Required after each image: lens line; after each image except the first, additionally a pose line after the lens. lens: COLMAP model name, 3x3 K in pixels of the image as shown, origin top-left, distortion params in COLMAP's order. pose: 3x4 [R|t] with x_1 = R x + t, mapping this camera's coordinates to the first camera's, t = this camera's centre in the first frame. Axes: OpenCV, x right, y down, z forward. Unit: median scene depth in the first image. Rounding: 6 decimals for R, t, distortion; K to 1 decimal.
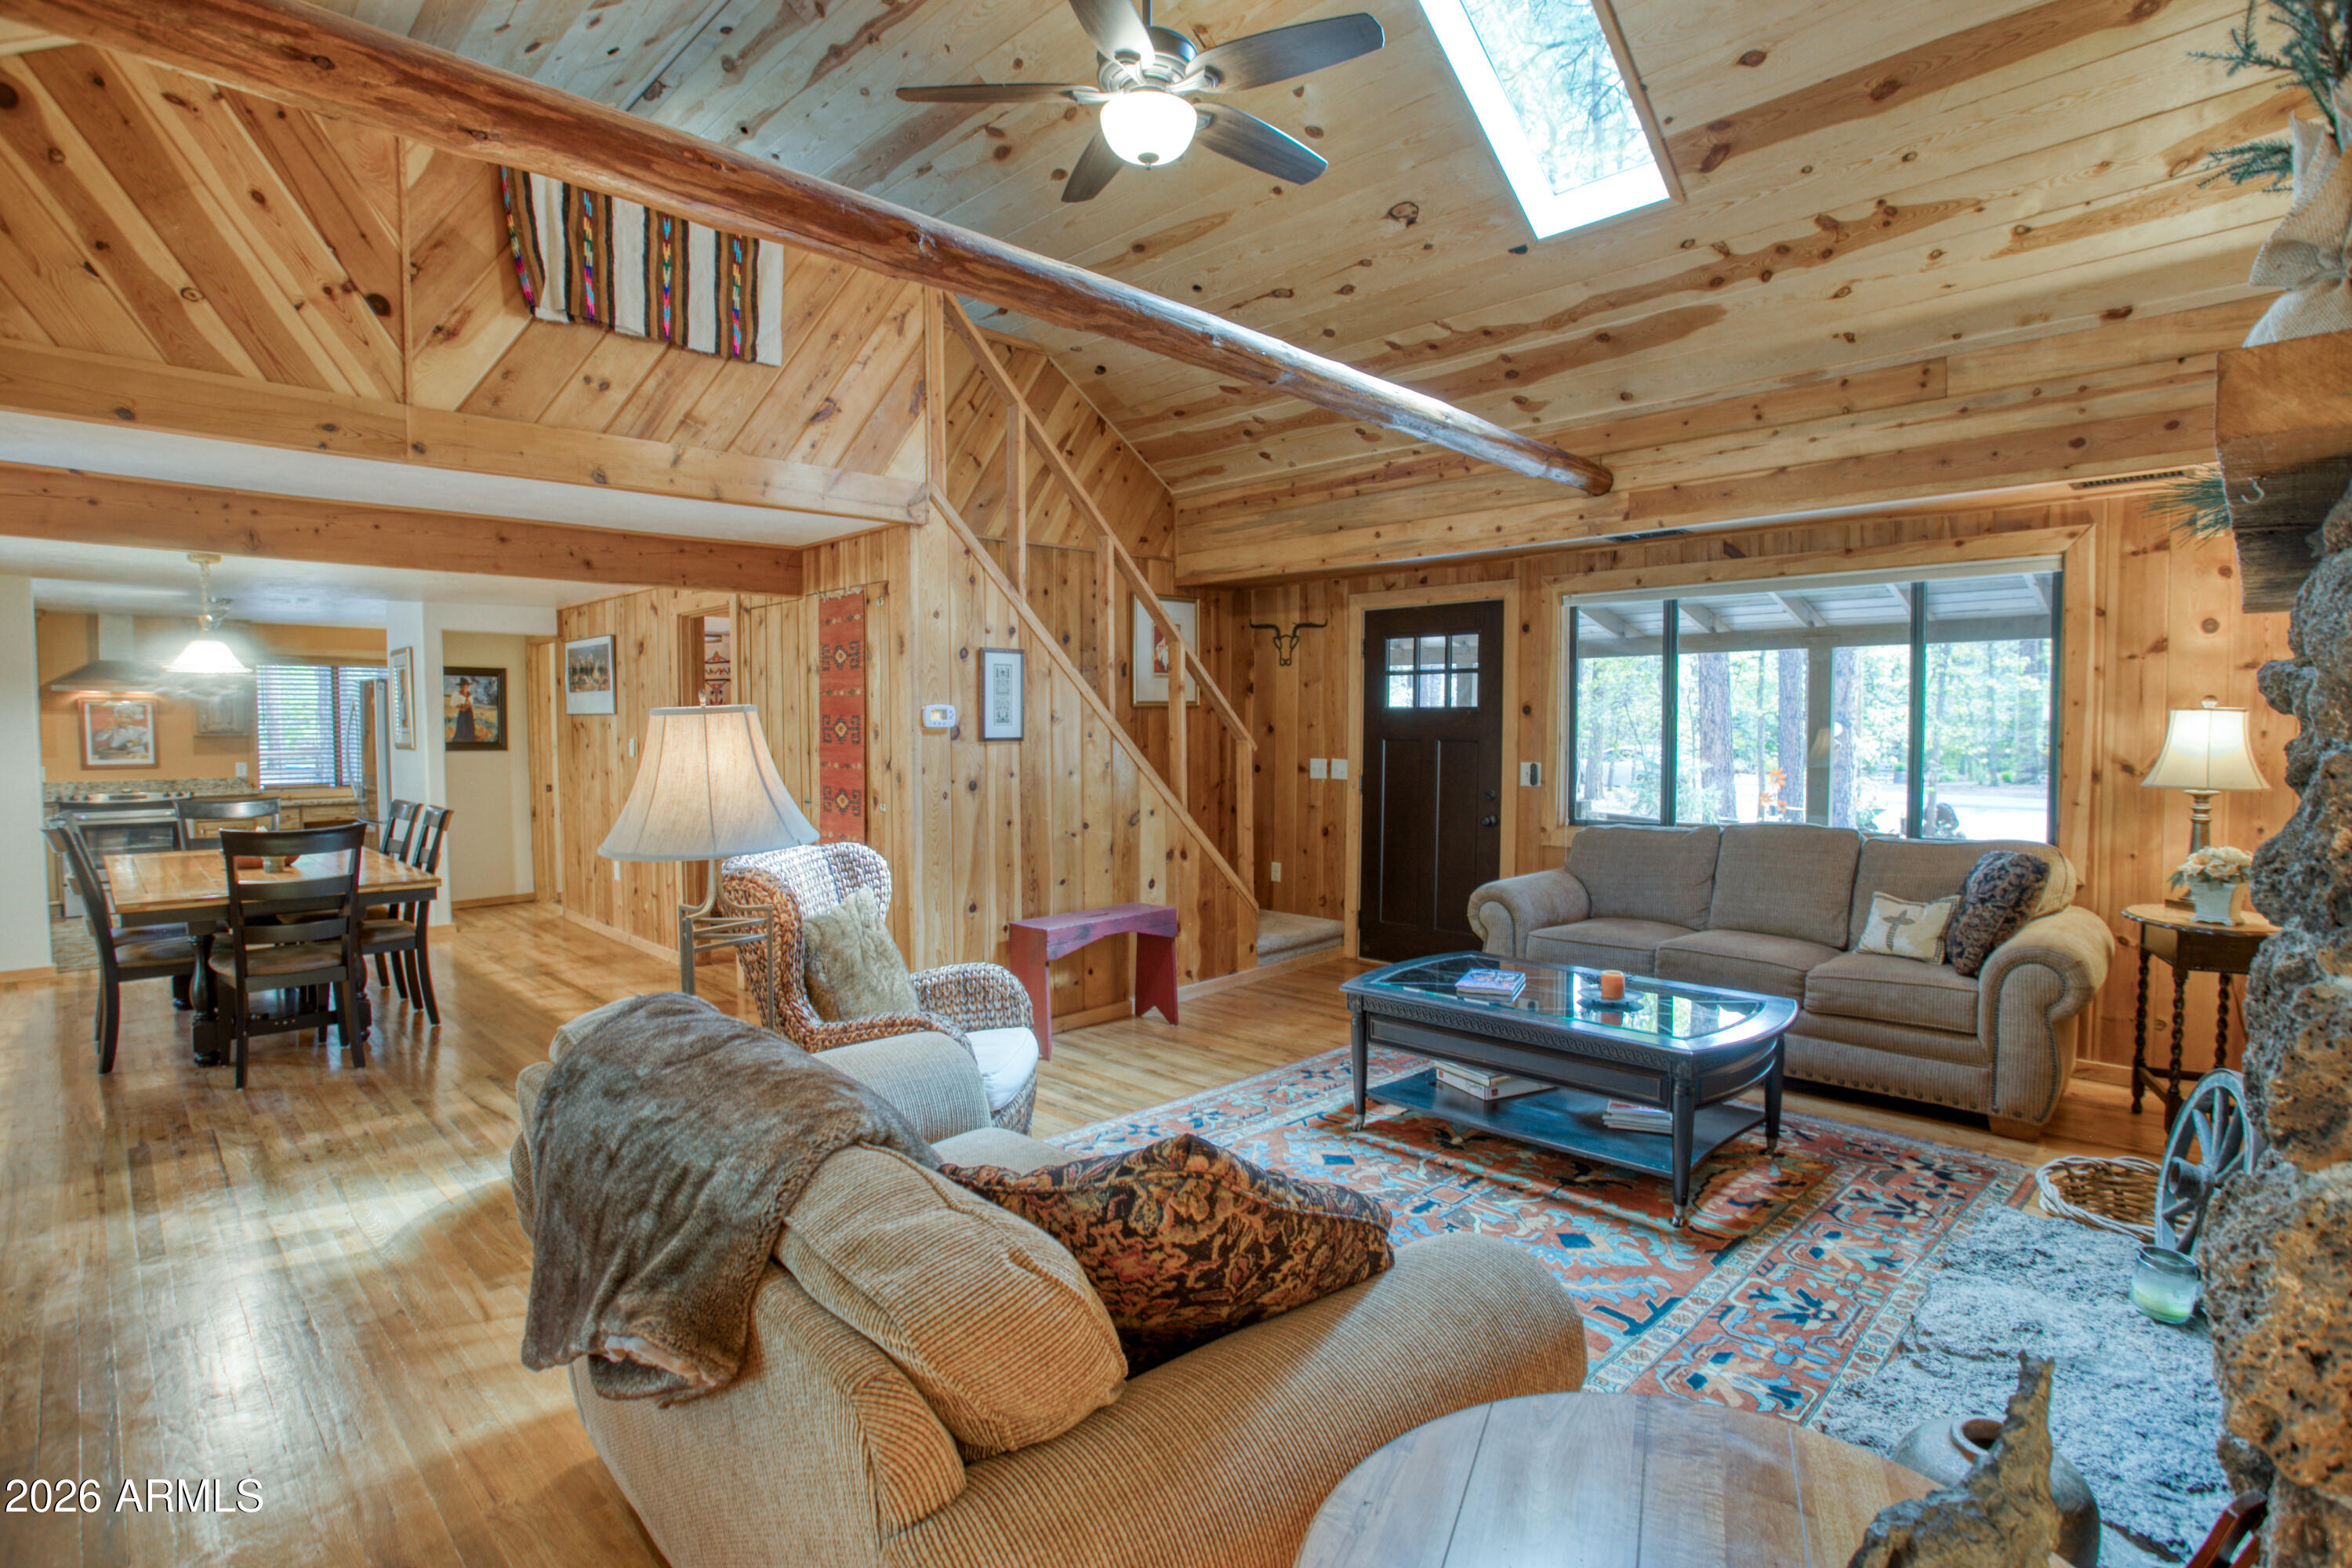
lens RADIAL K [[1120.9, 0, 1174.5], [0, 1120.9, 749.4], [0, 0, 1]] dist [0.000337, 0.000408]
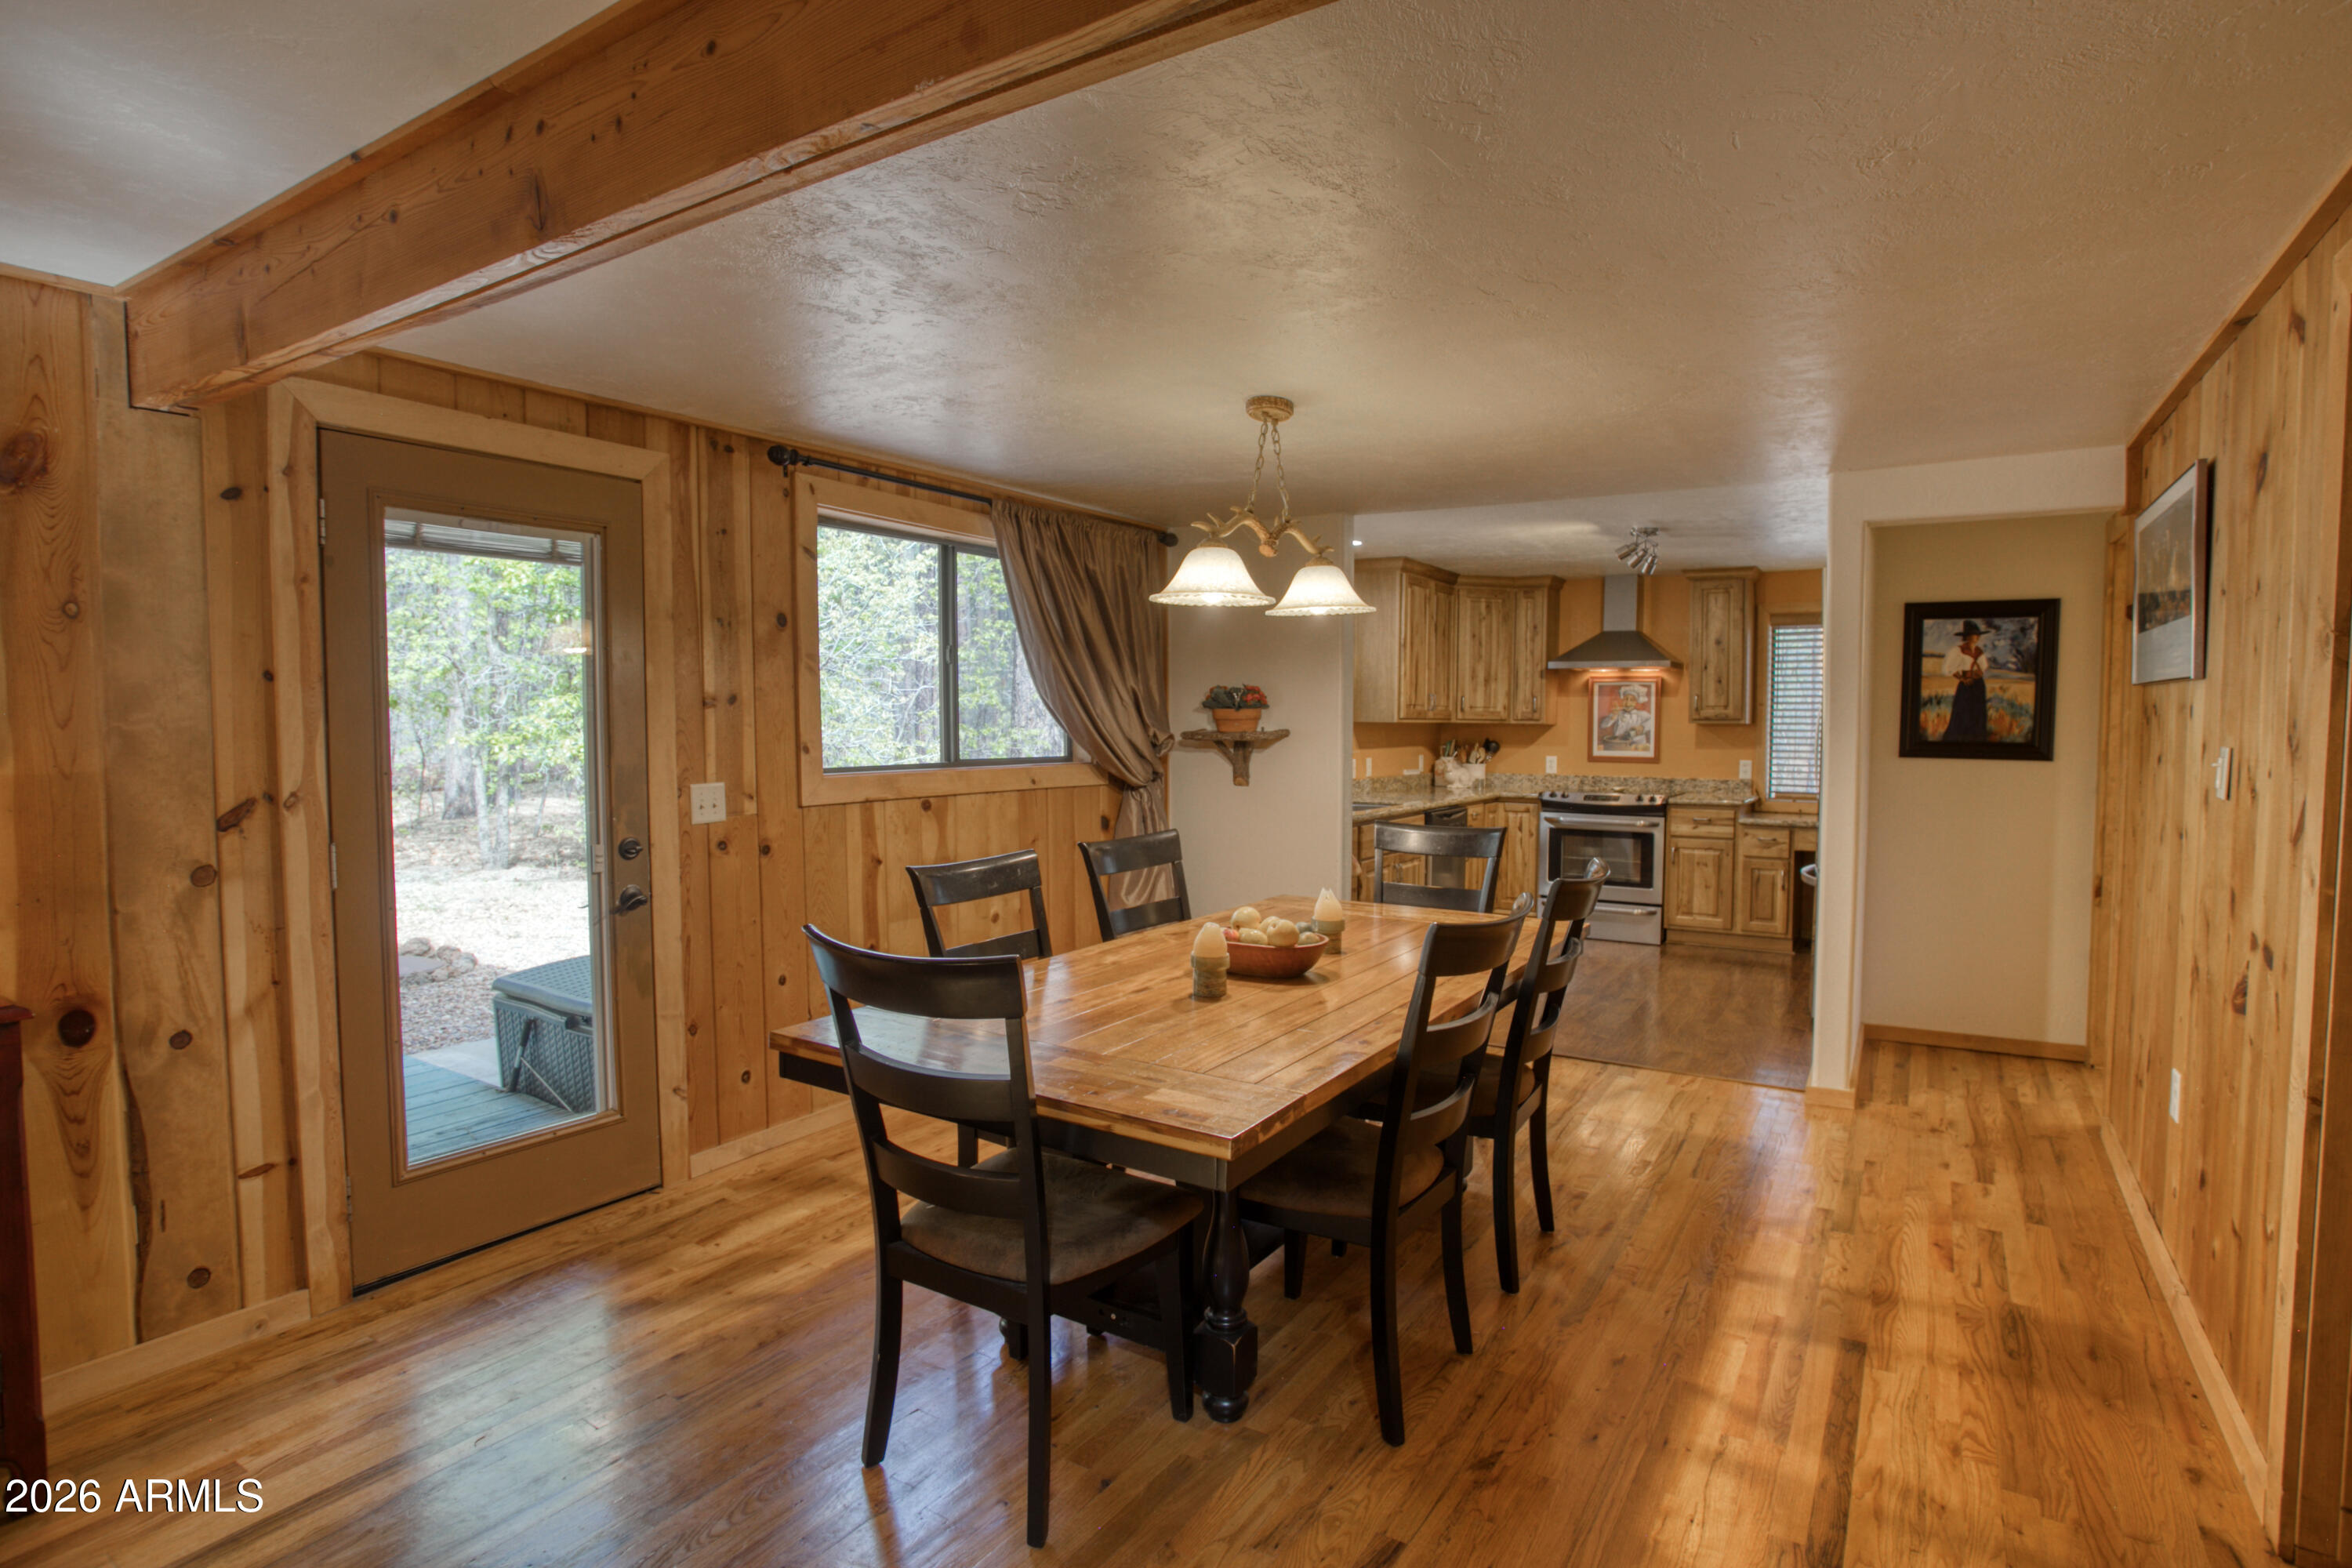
lens RADIAL K [[1158.2, 0, 1176.0], [0, 1158.2, 784.0], [0, 0, 1]] dist [0.000485, 0.000231]
pose [[0.195839, 0.064015, -0.978544, -0.157413], [-0.030751, 0.997777, 0.059119, -0.007250], [0.980154, 0.018513, 0.197373, 0.509376]]
